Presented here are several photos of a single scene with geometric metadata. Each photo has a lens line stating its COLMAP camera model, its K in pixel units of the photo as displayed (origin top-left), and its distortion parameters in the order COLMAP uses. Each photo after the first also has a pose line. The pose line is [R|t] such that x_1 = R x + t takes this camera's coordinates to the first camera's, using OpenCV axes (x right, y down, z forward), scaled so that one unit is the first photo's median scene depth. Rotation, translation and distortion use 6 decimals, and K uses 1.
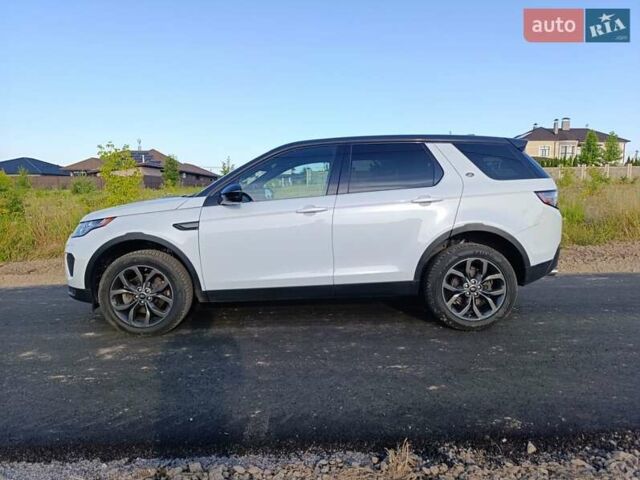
lens RADIAL K [[412.3, 0, 320.0], [0, 412.3, 240.0], [0, 0, 1]] dist [0.000815, -0.002533]
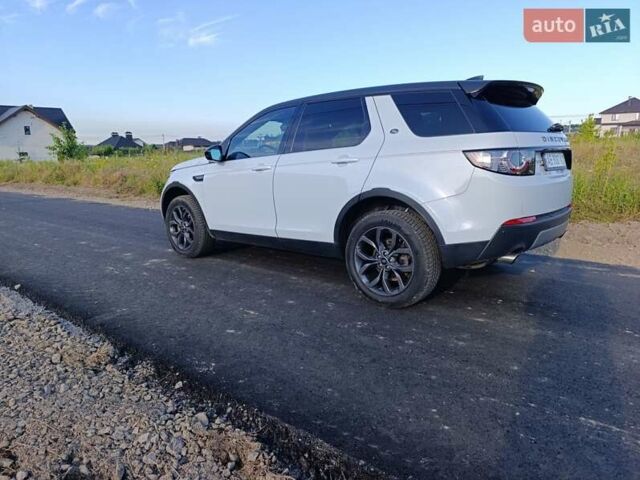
lens RADIAL K [[412.3, 0, 320.0], [0, 412.3, 240.0], [0, 0, 1]] dist [0.000815, -0.002533]
pose [[0.778657, 0.130280, -0.613775, 0.807702], [-0.060634, 0.989252, 0.133057, -0.037885], [0.624513, -0.066390, 0.778187, 0.210822]]
